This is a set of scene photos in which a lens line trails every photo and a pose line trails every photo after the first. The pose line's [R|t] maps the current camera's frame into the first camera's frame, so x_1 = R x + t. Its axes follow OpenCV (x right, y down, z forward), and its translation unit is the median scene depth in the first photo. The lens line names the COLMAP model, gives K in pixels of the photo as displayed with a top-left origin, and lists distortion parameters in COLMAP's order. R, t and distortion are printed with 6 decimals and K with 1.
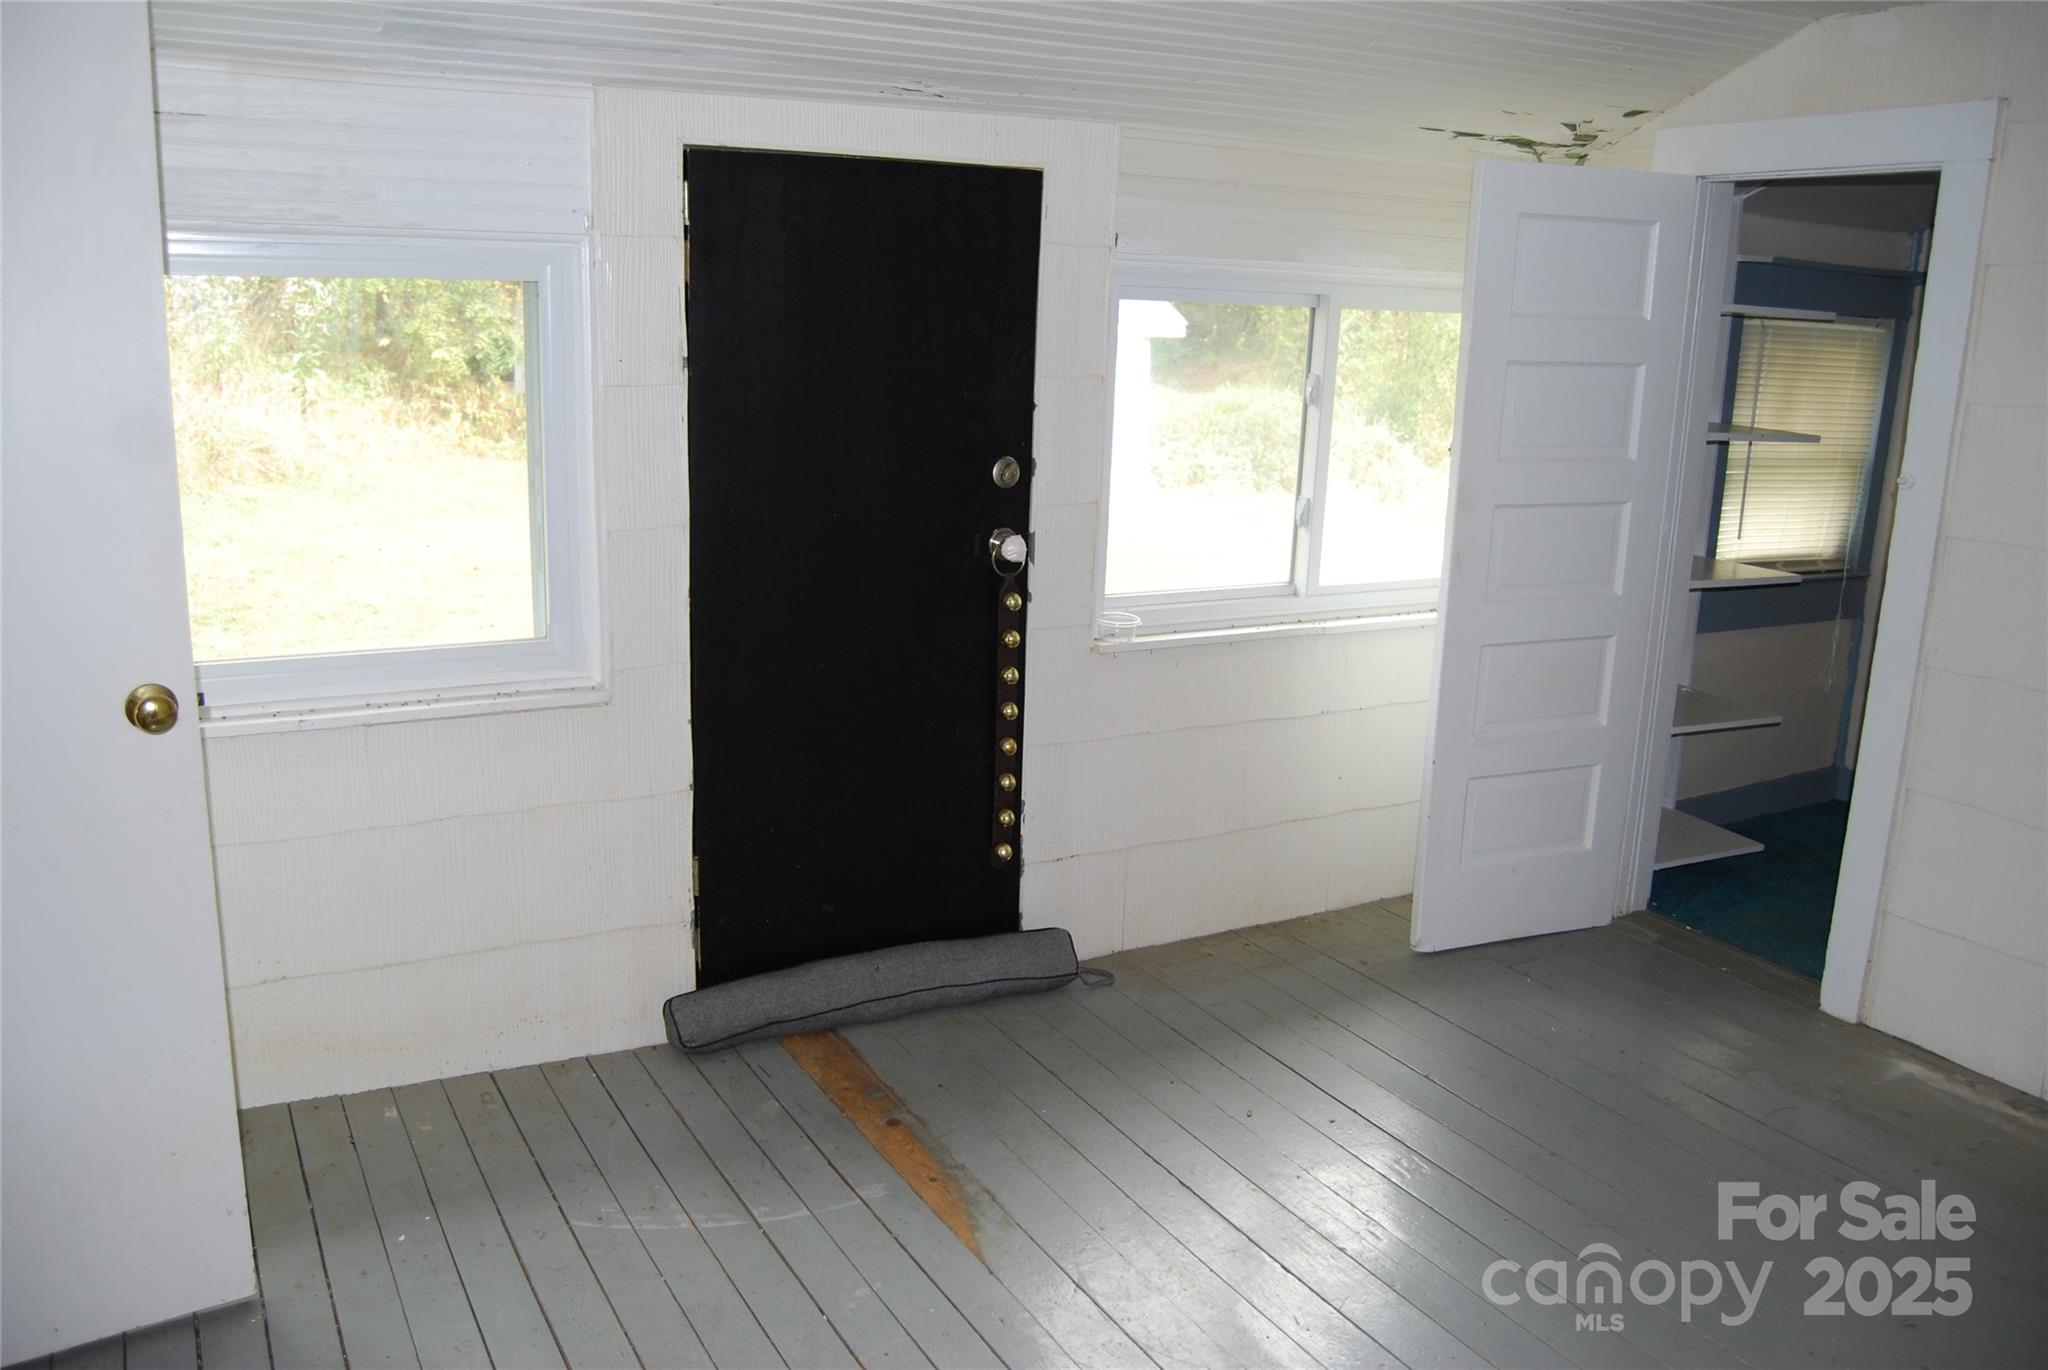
lens RADIAL K [[1596.1, 0, 1024.7], [0, 1596.1, 702.2], [0, 0, 1]] dist [-0.091271, 0.033445]
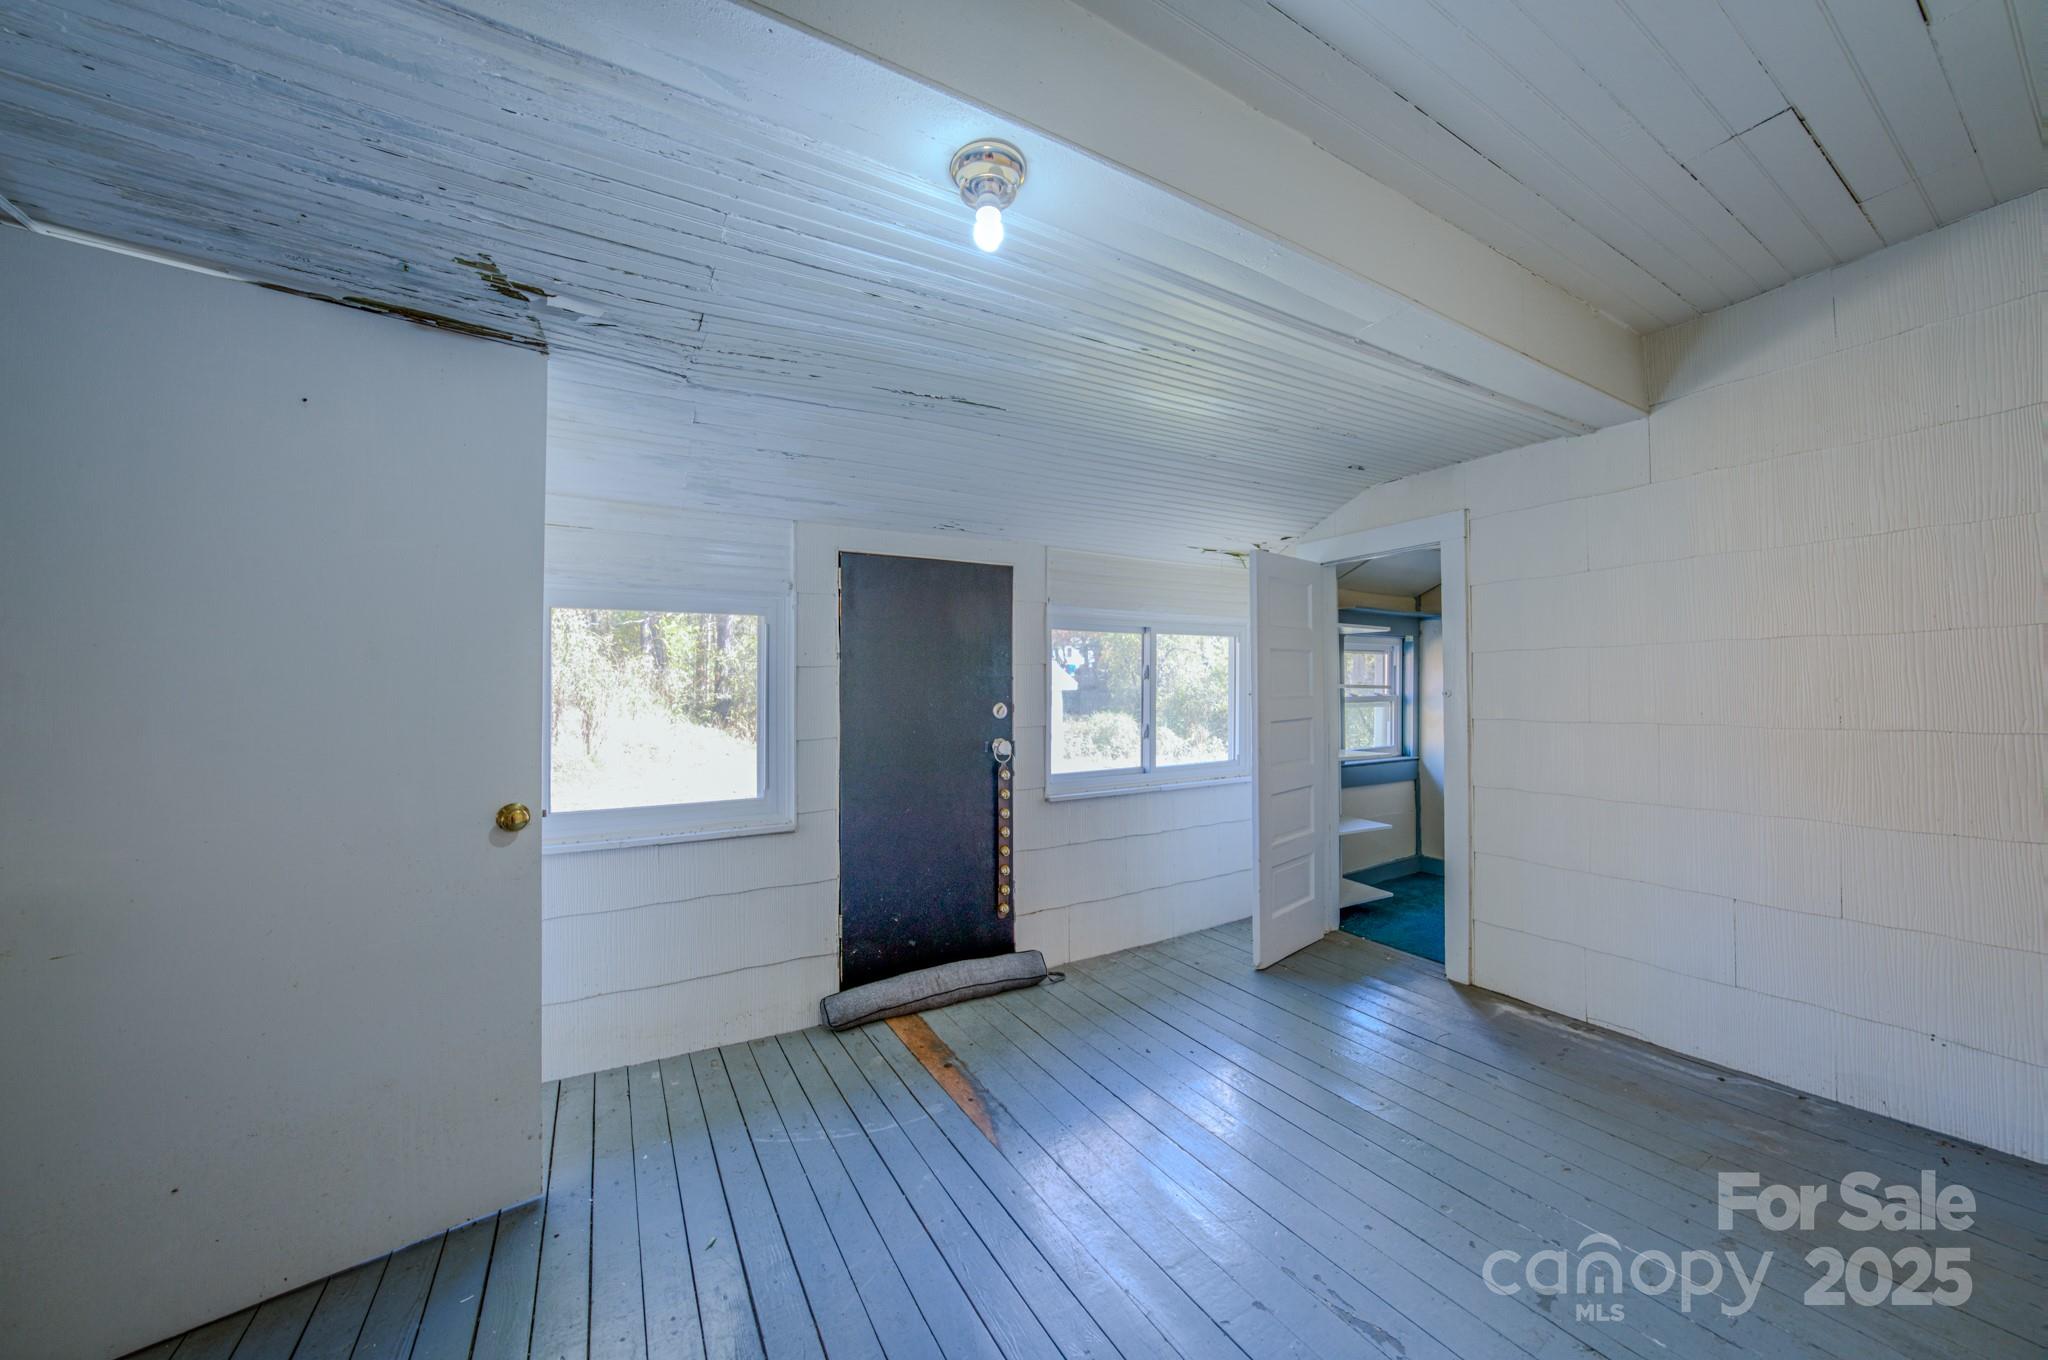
lens RADIAL K [[723.8, 0, 1028.3], [0, 723.8, 672.3], [0, 0, 1]] dist [-0.020858, 0.002439]
pose [[0.998912, -0.033910, 0.031999, -0.003686], [0.040742, 0.968552, -0.245451, 0.037602], [-0.022670, 0.246488, 0.968881, 0.103166]]
